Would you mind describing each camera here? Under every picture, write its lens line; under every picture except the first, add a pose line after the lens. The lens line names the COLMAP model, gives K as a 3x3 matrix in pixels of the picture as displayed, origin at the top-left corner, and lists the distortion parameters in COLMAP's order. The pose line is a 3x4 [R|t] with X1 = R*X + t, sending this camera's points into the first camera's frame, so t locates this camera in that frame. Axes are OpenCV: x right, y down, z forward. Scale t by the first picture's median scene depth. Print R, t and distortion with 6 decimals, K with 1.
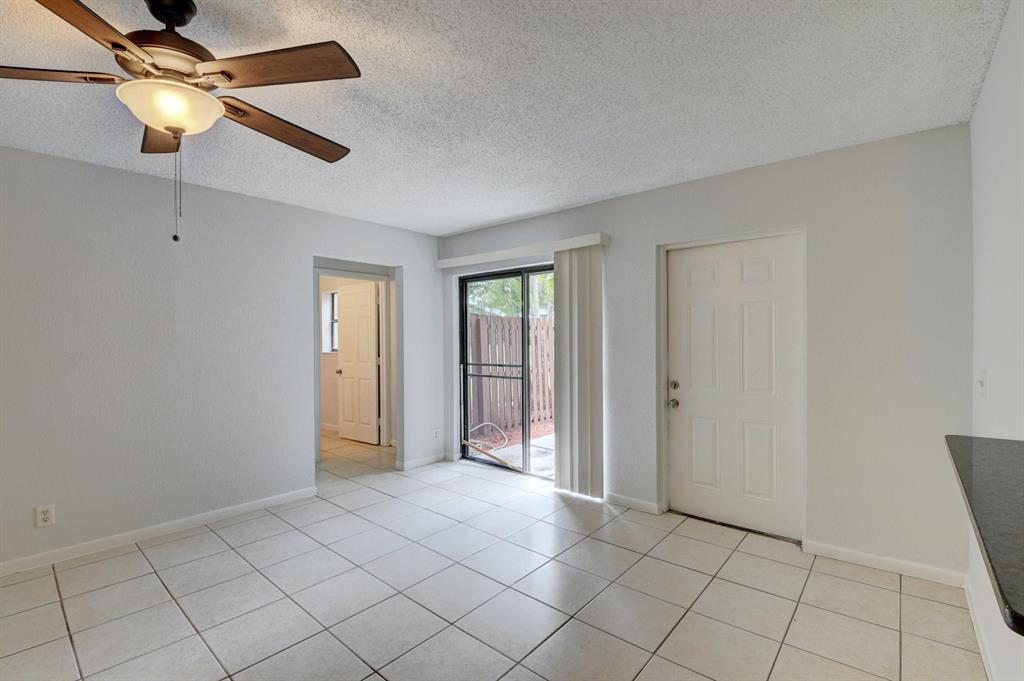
lens RADIAL K [[451.3, 0, 514.1], [0, 451.3, 341.6], [0, 0, 1]] dist [0.037818, -0.040138]
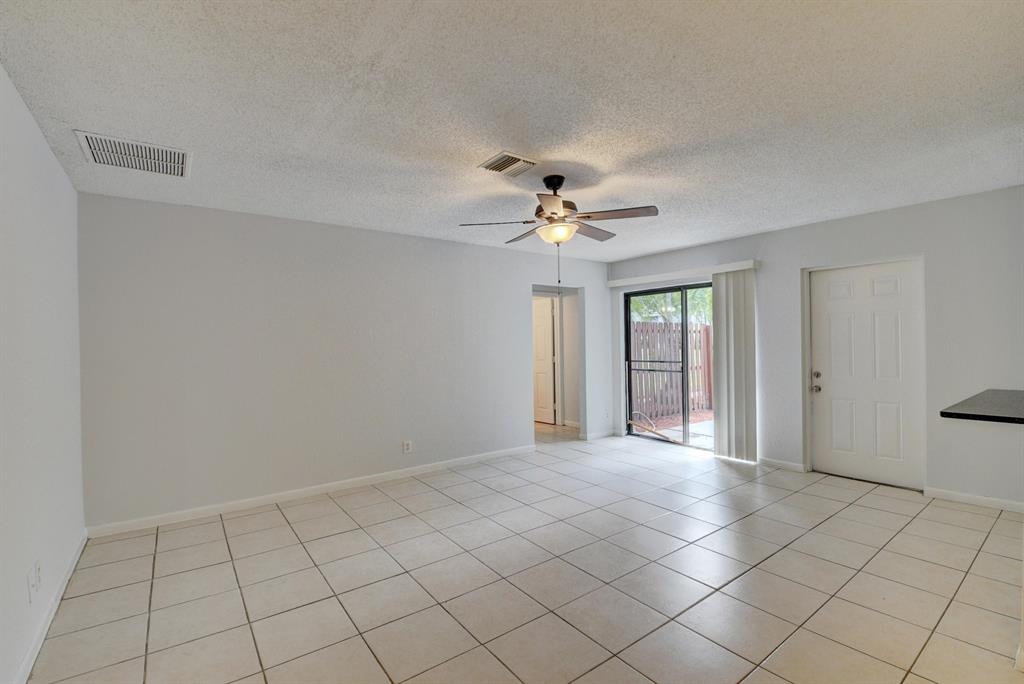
lens RADIAL K [[450.9, 0, 507.9], [0, 450.9, 342.0], [0, 0, 1]] dist [-0.015428, -0.009783]
pose [[0.971995, -0.008915, -0.234834, -0.184032], [0.007630, 0.999951, -0.006379, 0.002337], [0.234879, 0.004408, 0.972015, -0.404012]]
